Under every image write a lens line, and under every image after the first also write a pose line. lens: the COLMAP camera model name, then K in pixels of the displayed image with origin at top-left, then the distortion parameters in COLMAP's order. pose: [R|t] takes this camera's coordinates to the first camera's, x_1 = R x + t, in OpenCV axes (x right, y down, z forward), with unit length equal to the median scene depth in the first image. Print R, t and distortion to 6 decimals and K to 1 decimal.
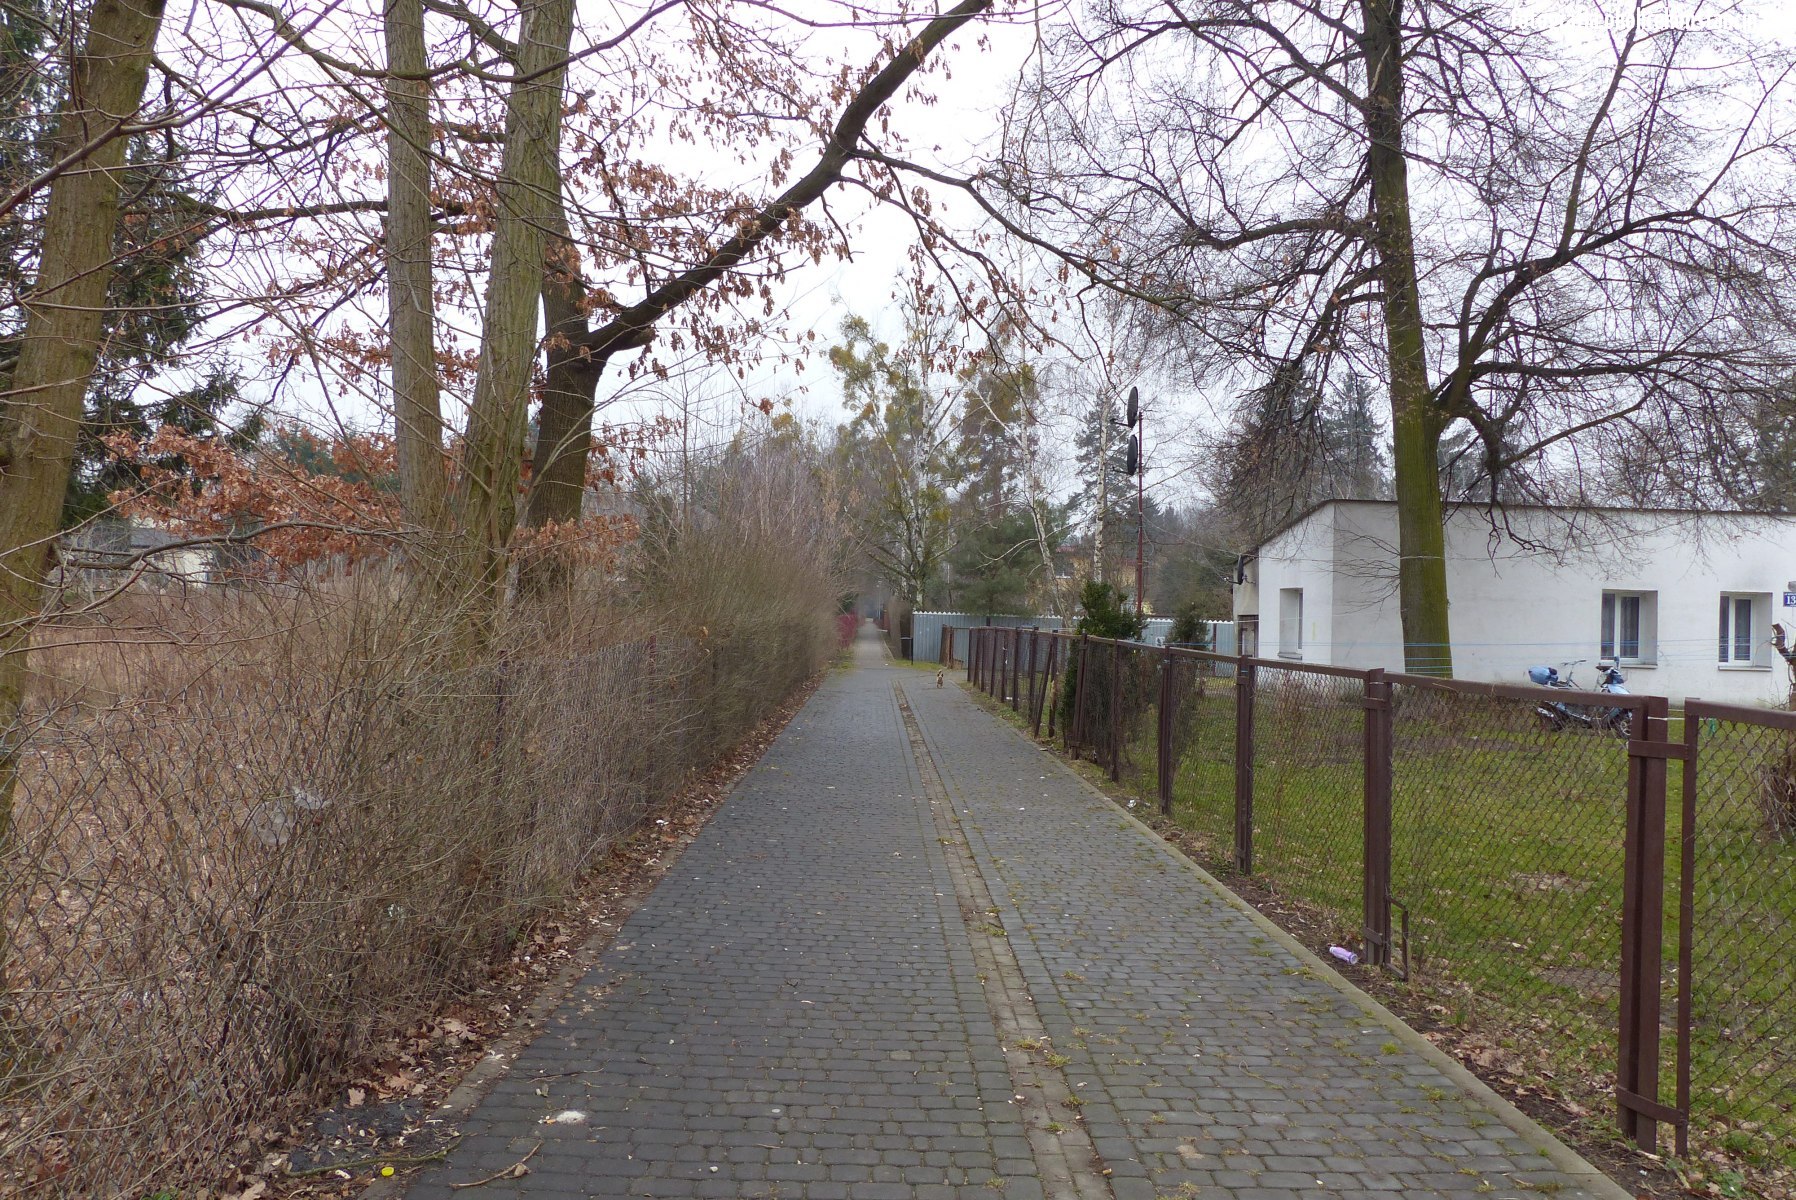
lens RADIAL K [[1405.4, 0, 901.3], [0, 1405.4, 605.8], [0, 0, 1]] dist [0.010698, 0.001730]
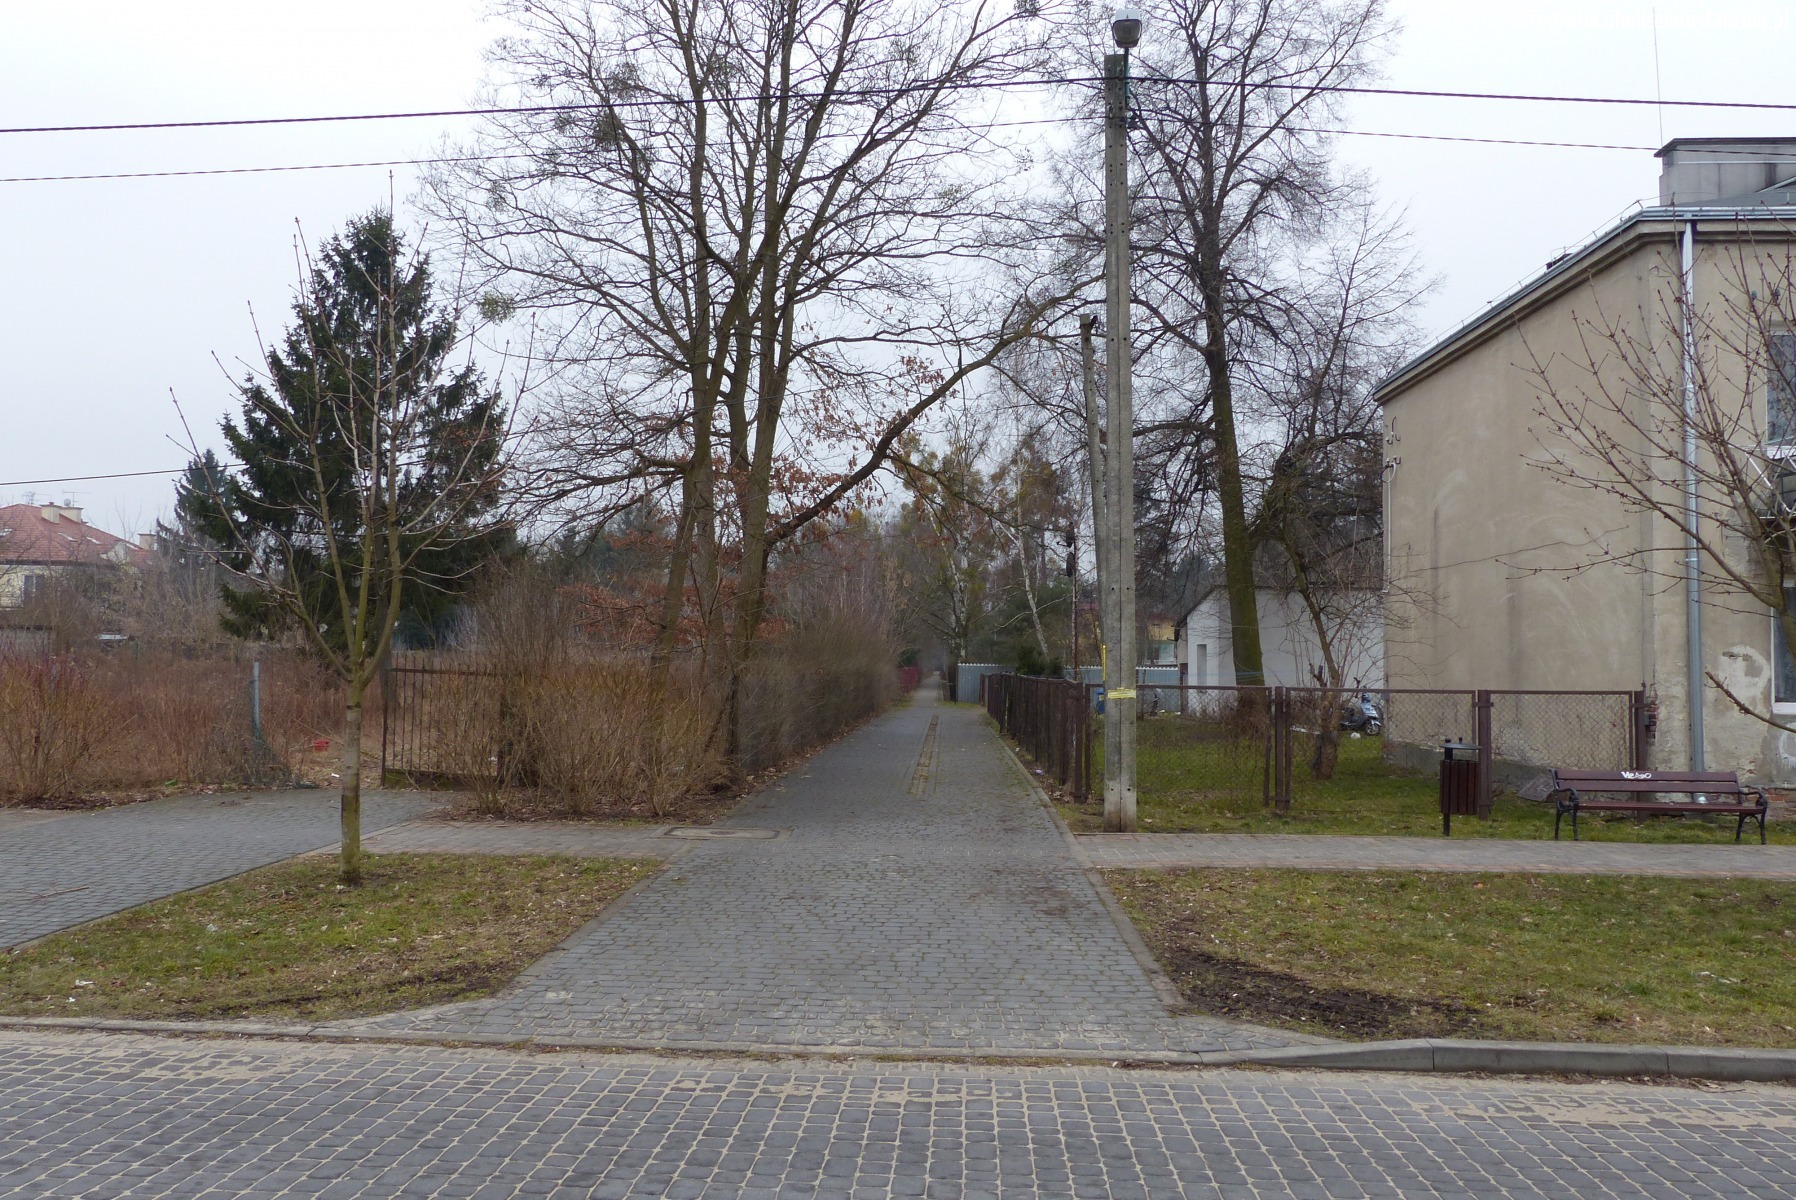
lens RADIAL K [[1405.4, 0, 898.4], [0, 1405.4, 603.3], [0, 0, 1]] dist [0.010698, 0.001730]
pose [[0.998465, -0.014524, -0.053457, 0.053752], [0.012433, 0.999152, -0.039243, -0.002429], [0.053982, 0.038518, 0.997799, -0.636660]]
